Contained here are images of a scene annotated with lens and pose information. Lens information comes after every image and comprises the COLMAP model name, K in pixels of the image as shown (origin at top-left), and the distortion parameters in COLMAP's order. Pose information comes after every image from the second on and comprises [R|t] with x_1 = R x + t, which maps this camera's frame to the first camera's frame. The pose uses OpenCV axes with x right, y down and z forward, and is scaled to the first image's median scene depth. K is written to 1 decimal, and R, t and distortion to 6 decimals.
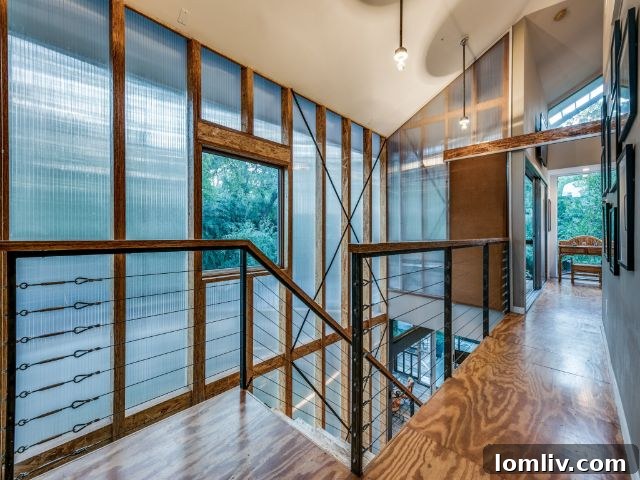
lens RADIAL K [[273.7, 0, 320.0], [0, 273.7, 240.0], [0, 0, 1]] dist [0.001590, 0.000128]
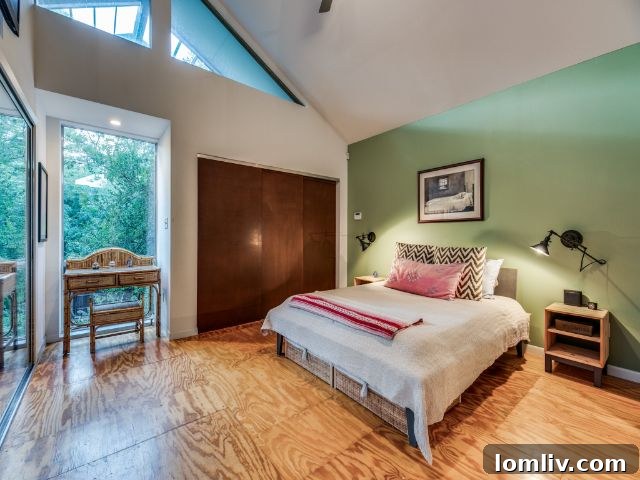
lens RADIAL K [[273.7, 0, 320.0], [0, 273.7, 240.0], [0, 0, 1]] dist [0.001590, 0.000128]
pose [[0.120365, 0.003861, 0.992722, 0.458344], [-0.001403, 0.999992, -0.003719, -0.031450], [-0.992729, -0.000945, 0.120370, 0.510754]]
